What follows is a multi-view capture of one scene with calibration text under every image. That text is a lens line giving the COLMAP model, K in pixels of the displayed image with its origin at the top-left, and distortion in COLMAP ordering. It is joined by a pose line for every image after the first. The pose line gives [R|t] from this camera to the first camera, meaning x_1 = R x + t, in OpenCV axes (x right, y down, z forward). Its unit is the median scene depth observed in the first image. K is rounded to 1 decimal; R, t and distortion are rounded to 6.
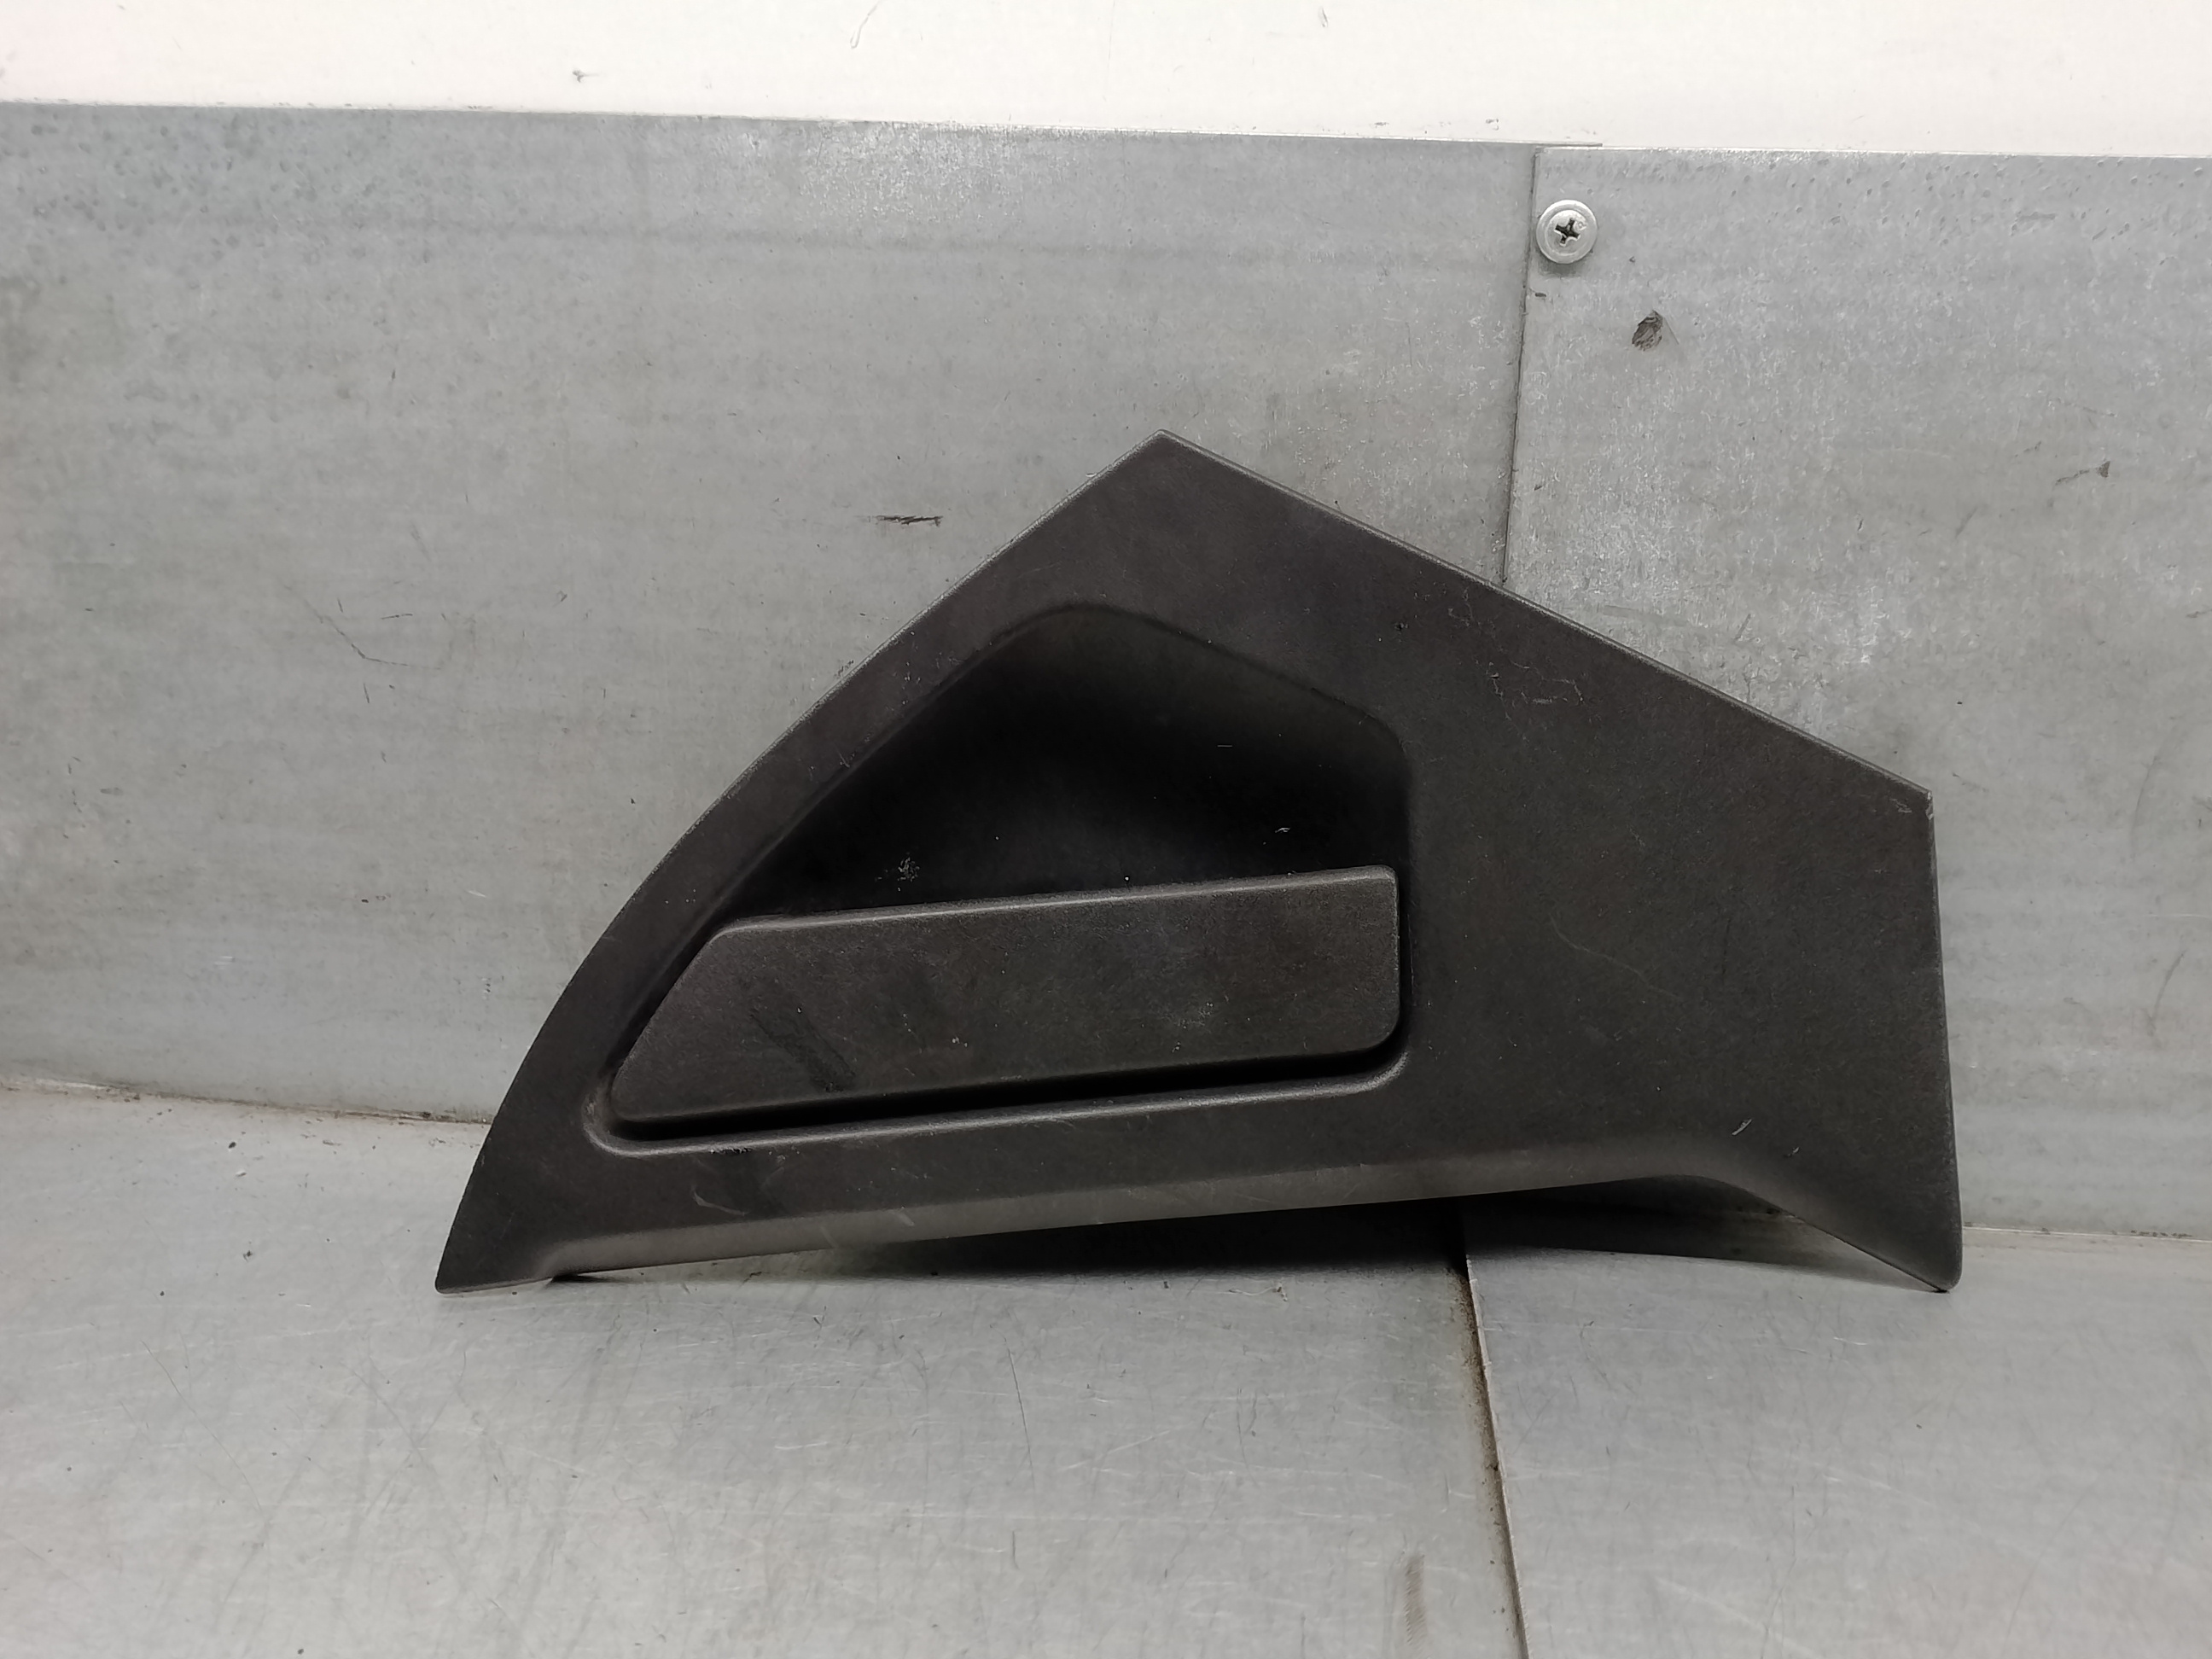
lens RADIAL K [[1756.8, 0, 1115.1], [0, 1756.8, 834.2], [0, 0, 1]] dist [0.033472, -0.078924]
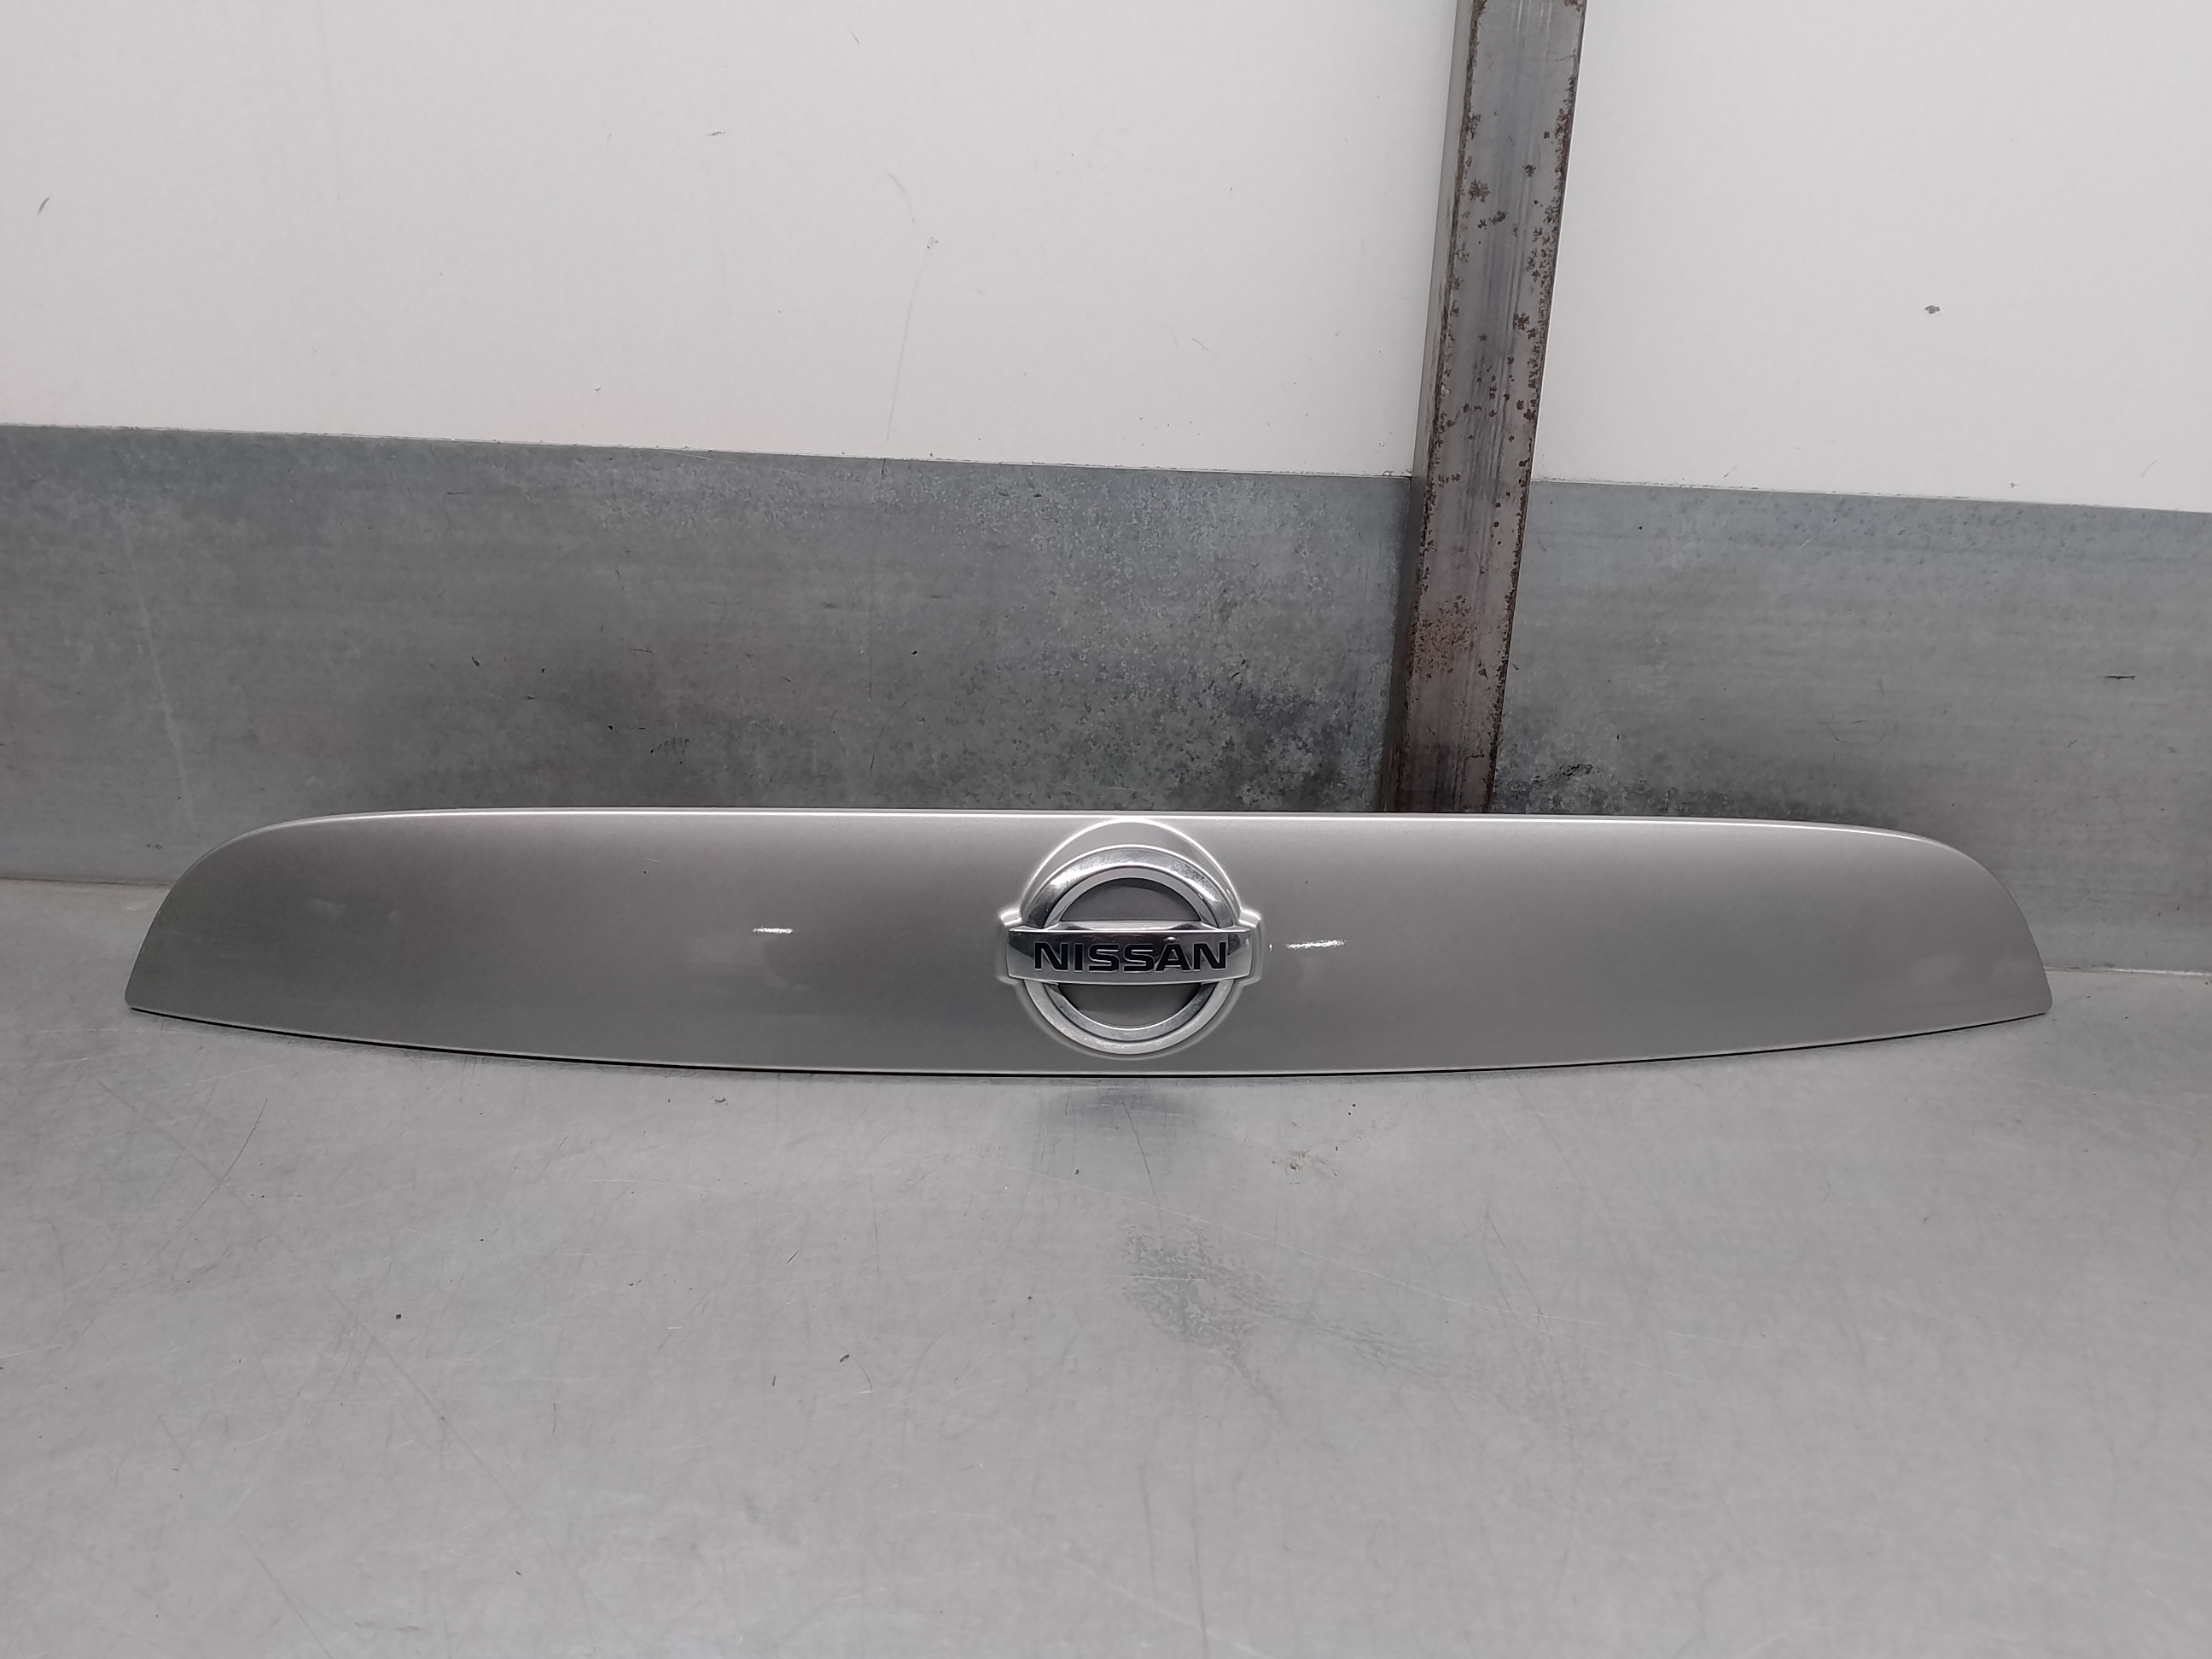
lens RADIAL K [[1756.8, 0, 1095.5], [0, 1756.8, 840.6], [0, 0, 1]] dist [0.033472, -0.078924]
pose [[0.997889, -0.022647, 0.060859, -1.586553], [0.017263, 0.996007, 0.087587, -0.199439], [-0.062600, -0.086351, 0.994296, -1.152812]]
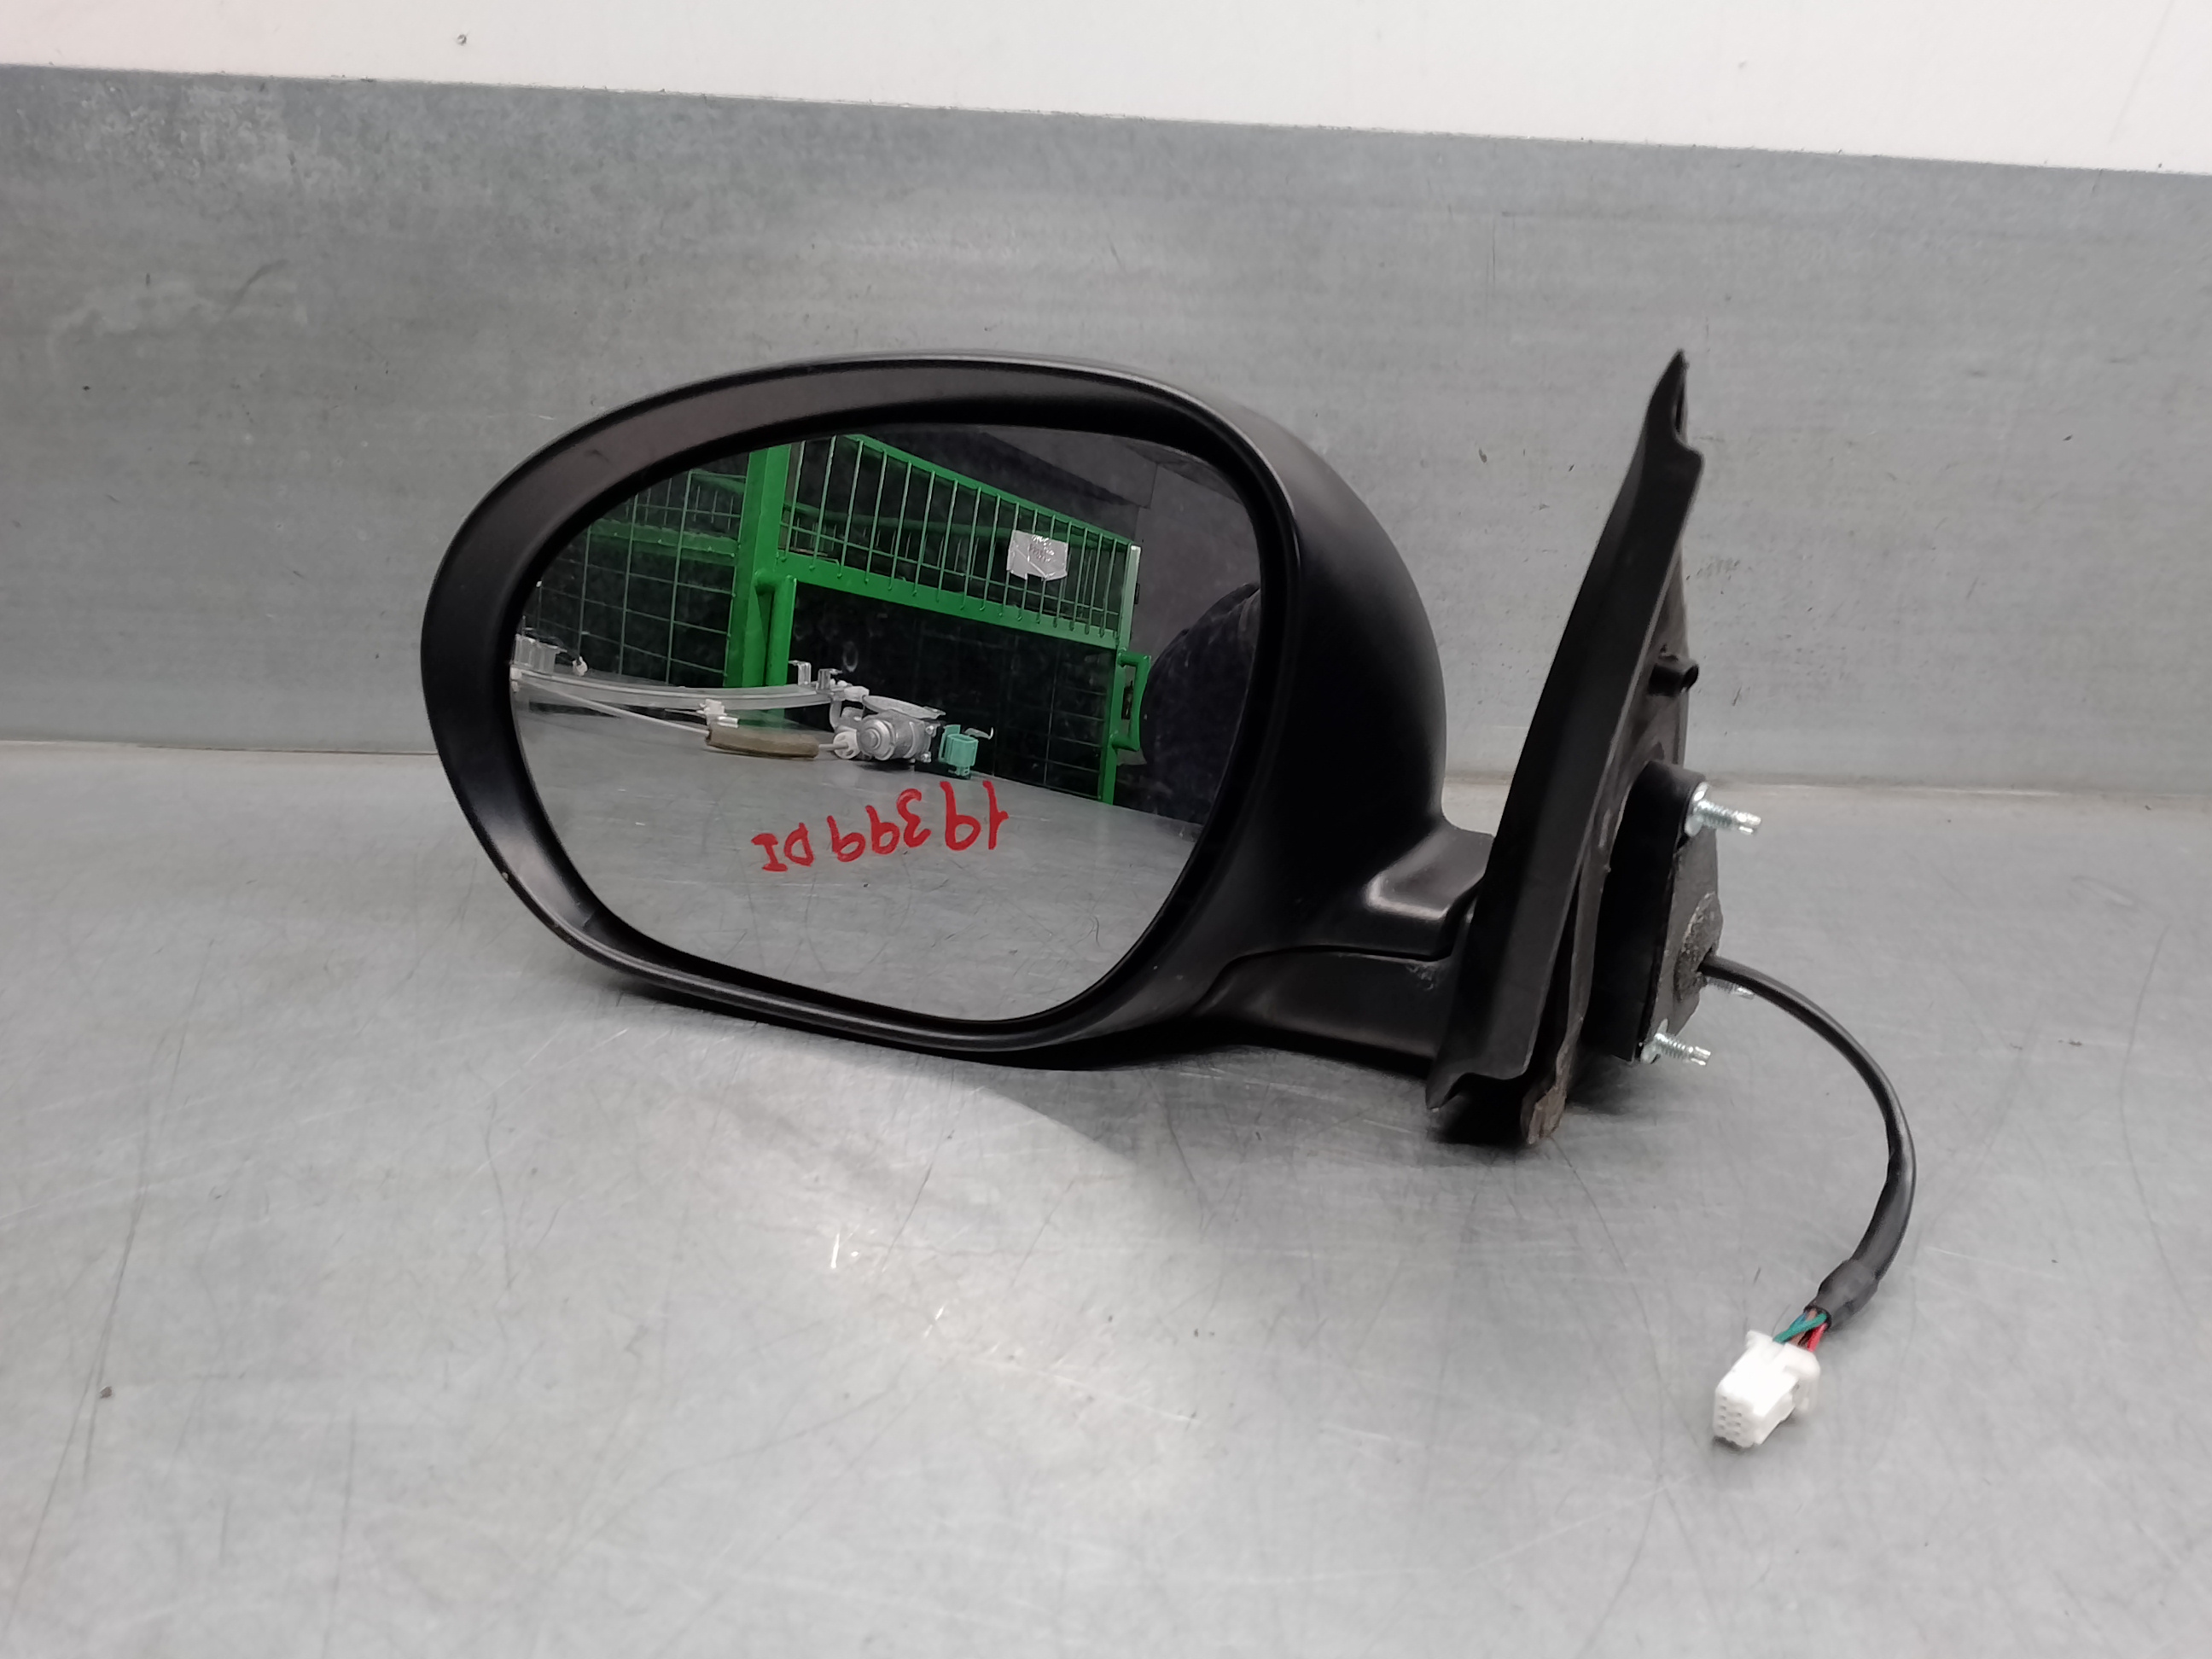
lens RADIAL K [[1756.8, 0, 1124.7], [0, 1756.8, 824.9], [0, 0, 1]] dist [0.033472, -0.078924]
pose [[0.986965, -0.048590, 0.153424, -2.899192], [0.029363, 0.991699, 0.125187, -0.112491], [-0.158233, -0.119050, 0.980199, -0.422078]]
